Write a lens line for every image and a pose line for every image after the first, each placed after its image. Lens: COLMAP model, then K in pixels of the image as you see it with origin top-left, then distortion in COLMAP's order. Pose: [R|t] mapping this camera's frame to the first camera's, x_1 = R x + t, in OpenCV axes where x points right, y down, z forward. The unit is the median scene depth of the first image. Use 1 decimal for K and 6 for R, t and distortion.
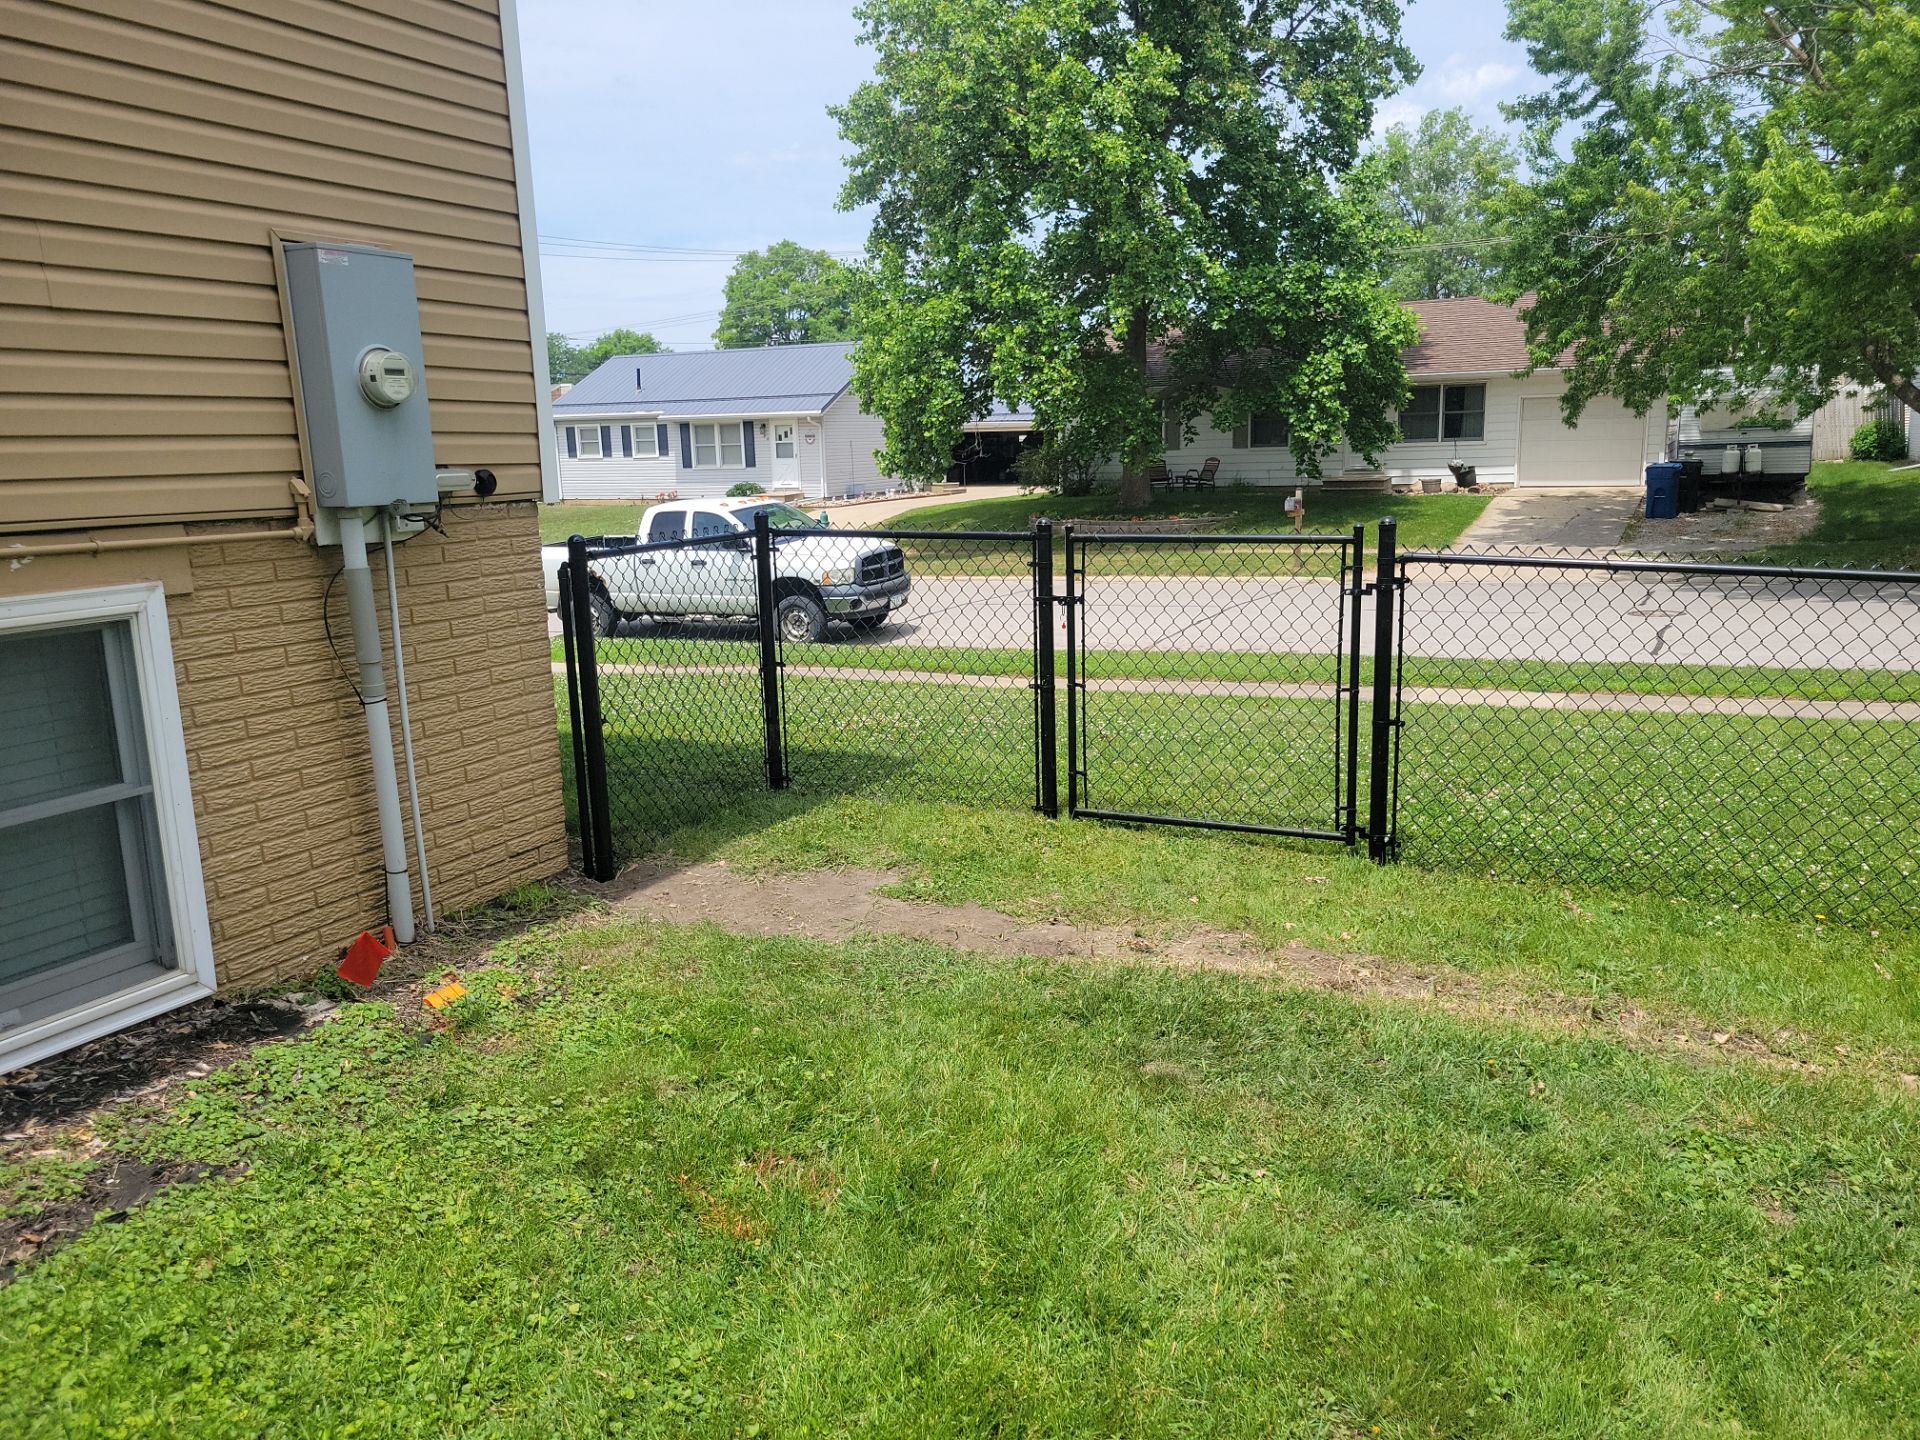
lens RADIAL K [[1431.2, 0, 955.2], [0, 1431.2, 728.1], [0, 0, 1]] dist [0.051258, -0.026815]
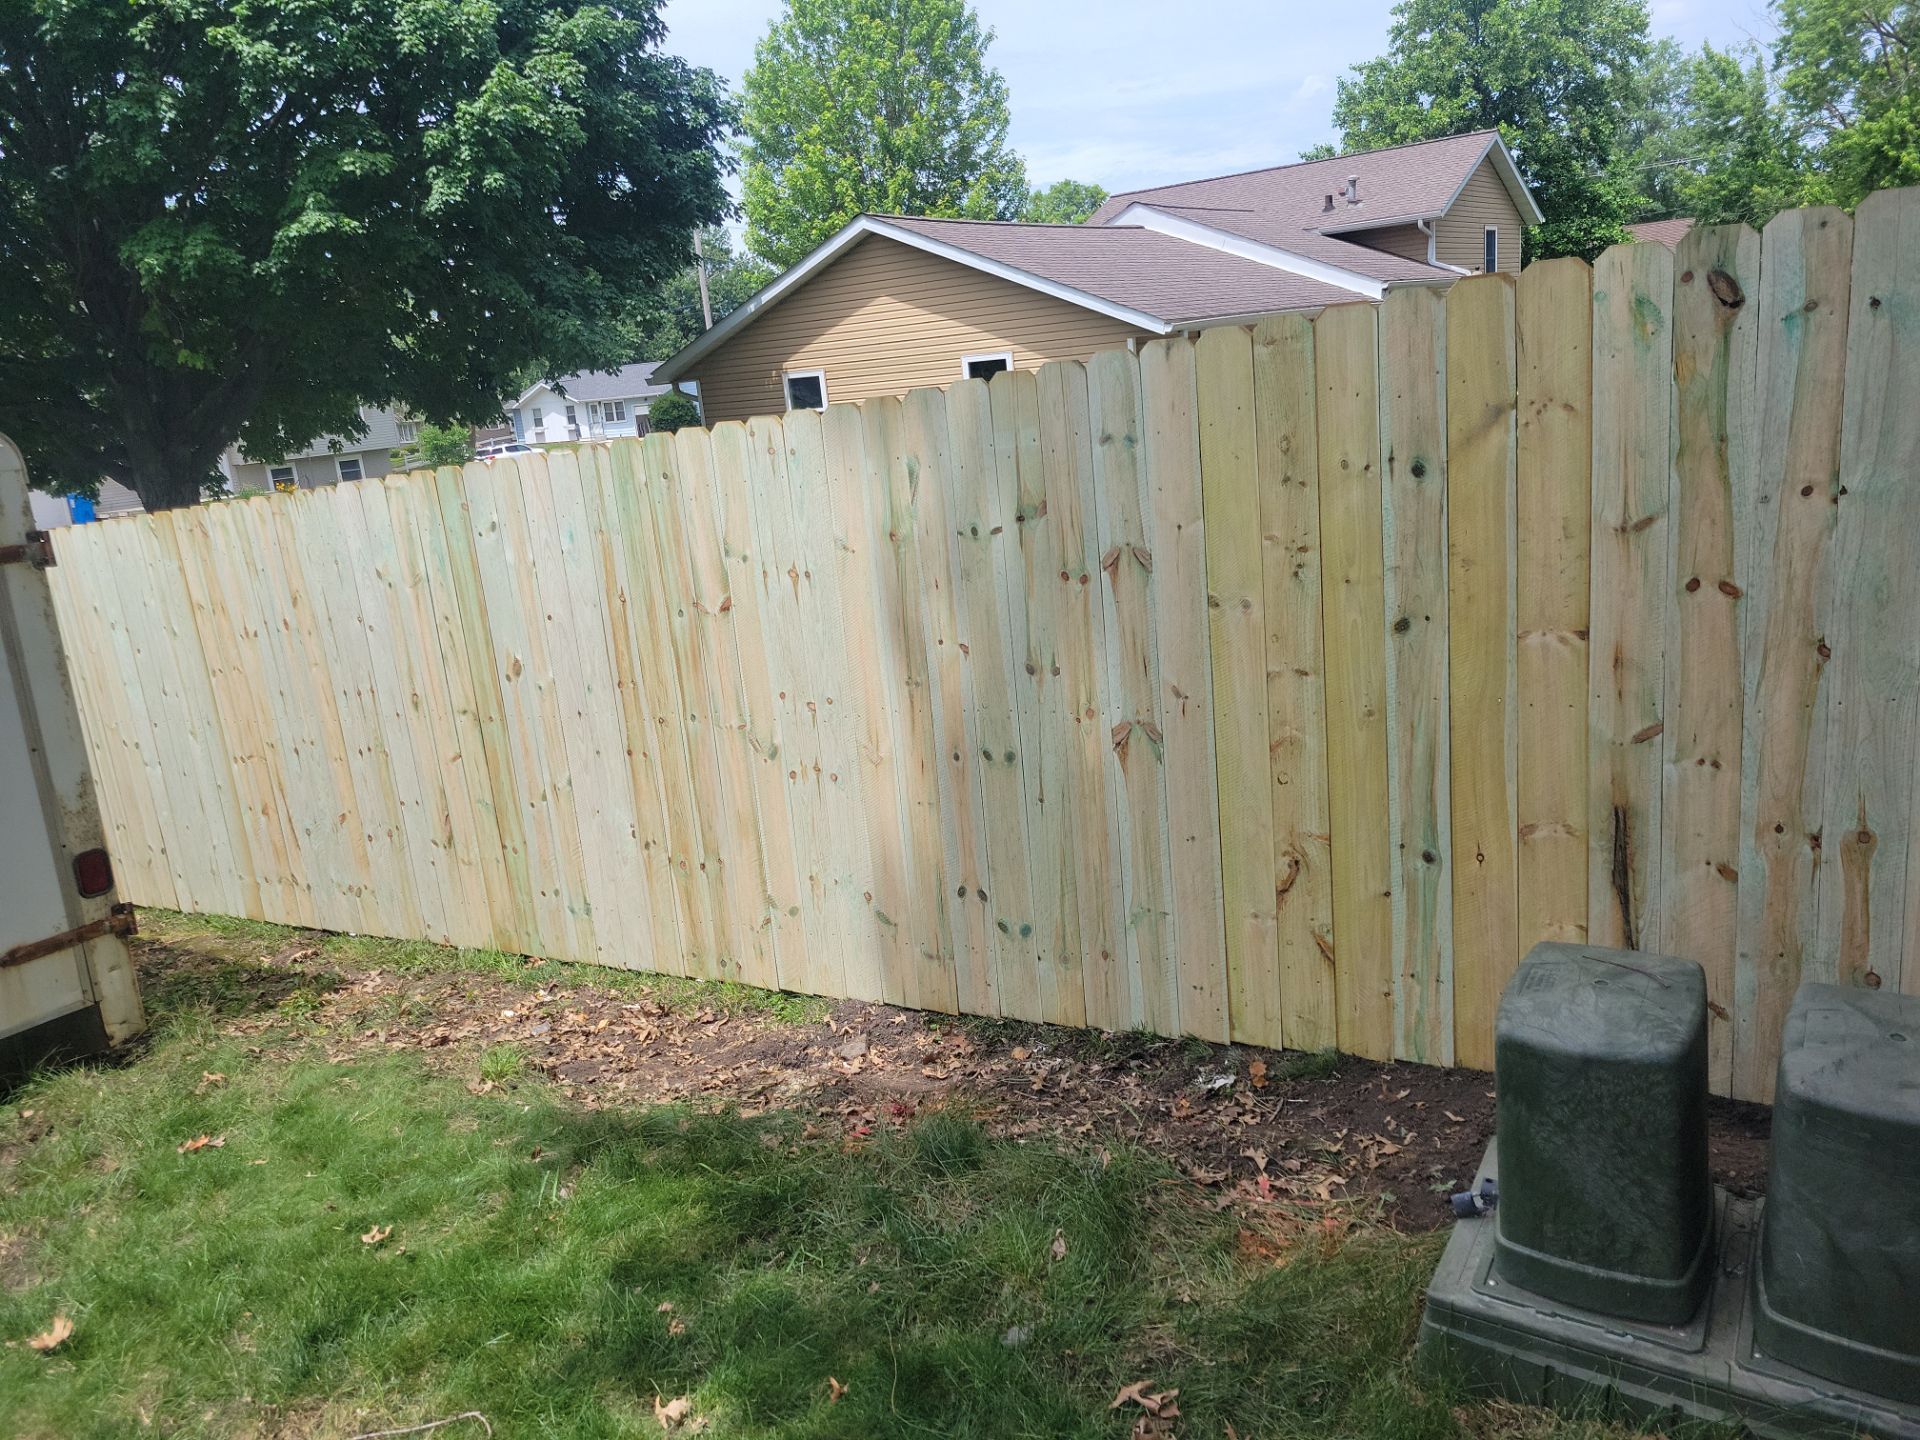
lens RADIAL K [[1431.2, 0, 955.2], [0, 1431.2, 728.1], [0, 0, 1]] dist [0.051258, -0.026815]
pose [[0.991213, -0.033371, -0.127995, -0.173901], [0.040805, 0.997602, 0.055907, 0.096987], [0.125822, -0.060639, 0.990198, -0.504592]]
